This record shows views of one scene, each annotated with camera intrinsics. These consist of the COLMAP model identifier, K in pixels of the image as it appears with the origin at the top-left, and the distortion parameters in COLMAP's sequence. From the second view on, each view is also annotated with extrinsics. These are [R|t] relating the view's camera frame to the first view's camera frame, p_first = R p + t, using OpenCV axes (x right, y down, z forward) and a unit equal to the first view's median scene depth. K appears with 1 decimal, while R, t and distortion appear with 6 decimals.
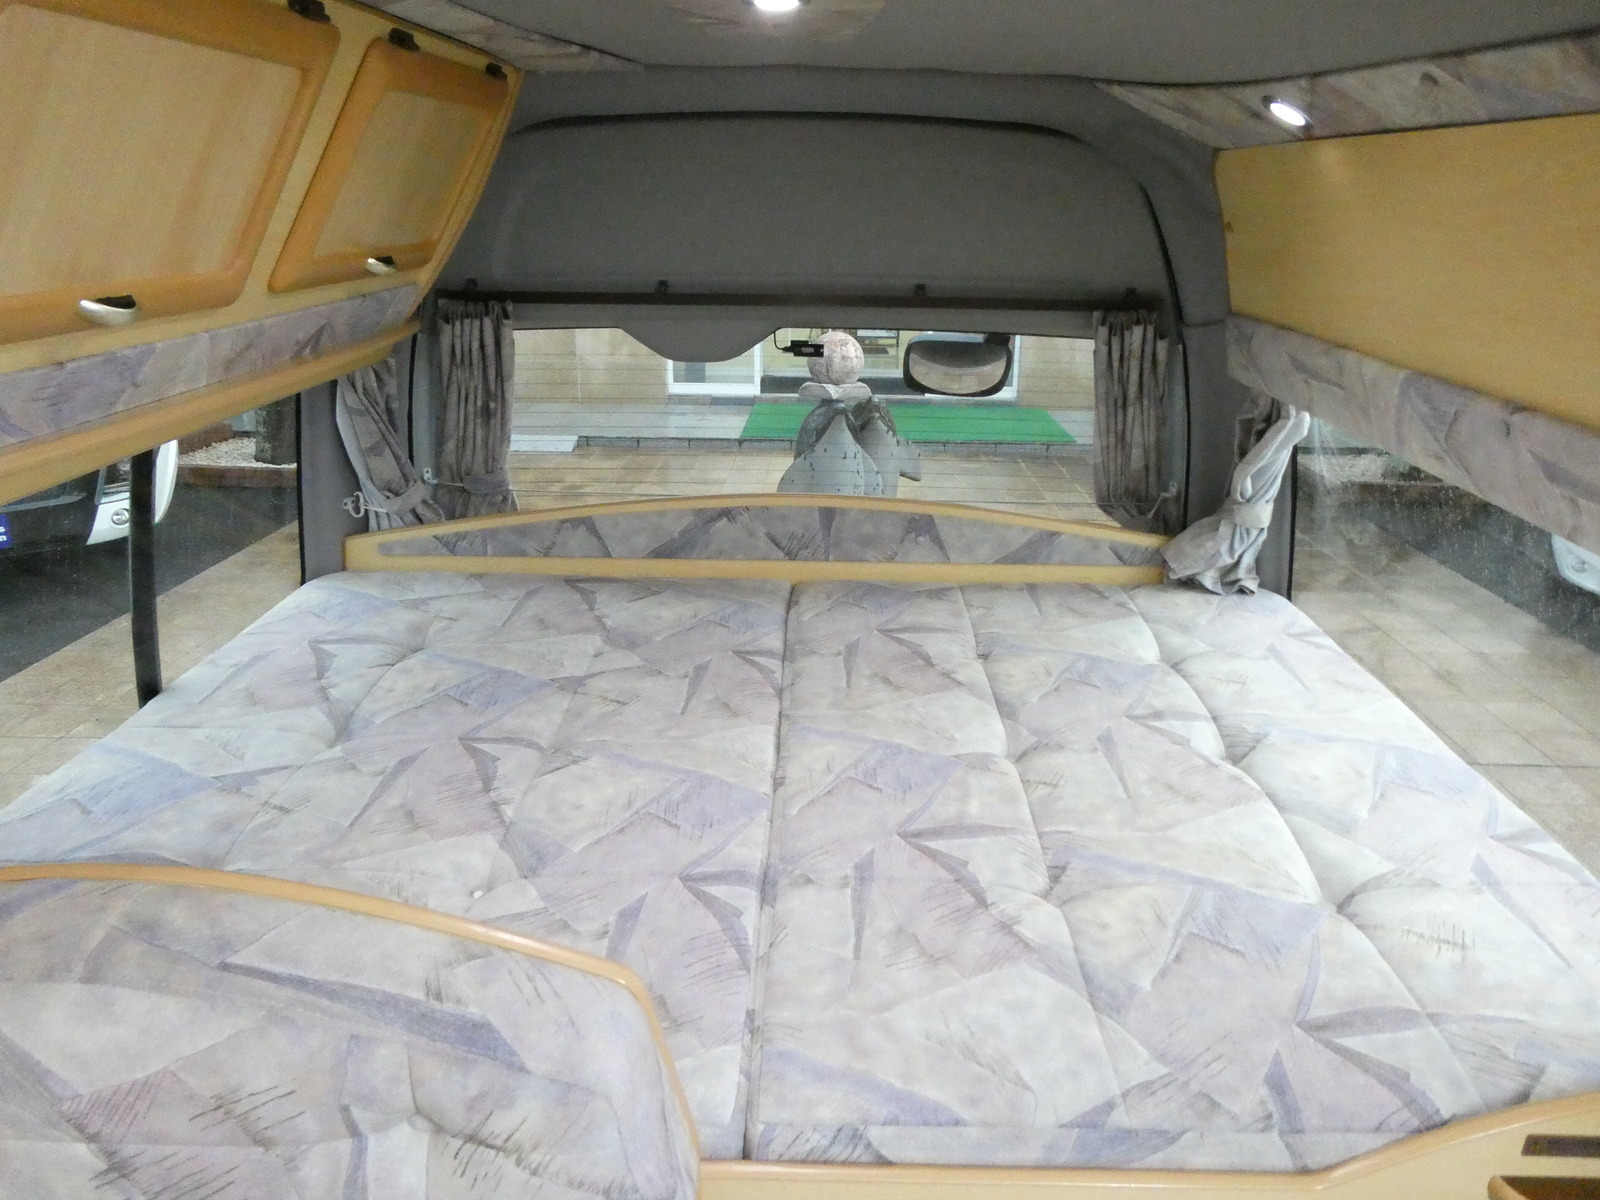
lens RADIAL K [[1103.2, 0, 798.9], [0, 1103.2, 597.3], [0, 0, 1]] dist [0.025189, 0.007595]
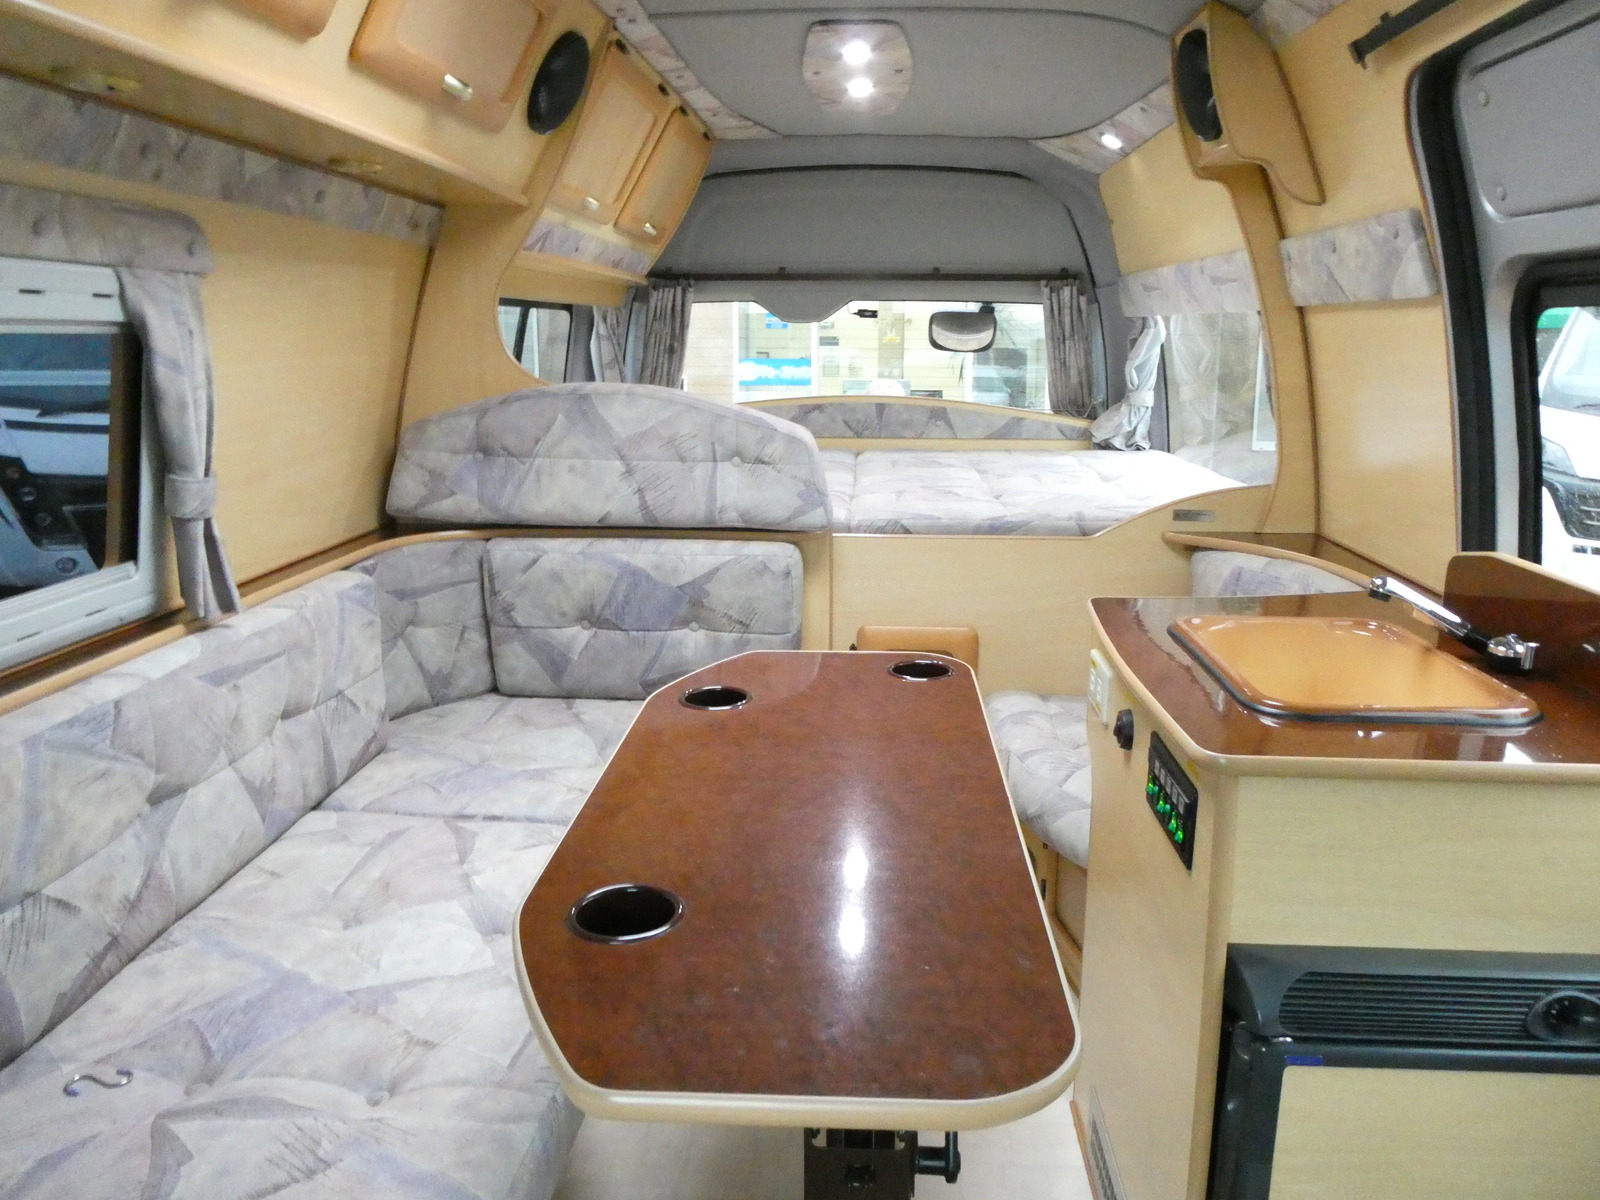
lens RADIAL K [[1103.2, 0, 801.1], [0, 1103.2, 603.3], [0, 0, 1]] dist [0.025189, 0.007595]
pose [[0.999211, 0.001960, -0.039674, -0.026604], [-0.006681, 0.992847, -0.119208, 0.419751], [0.039156, 0.119379, 0.992076, -0.600422]]
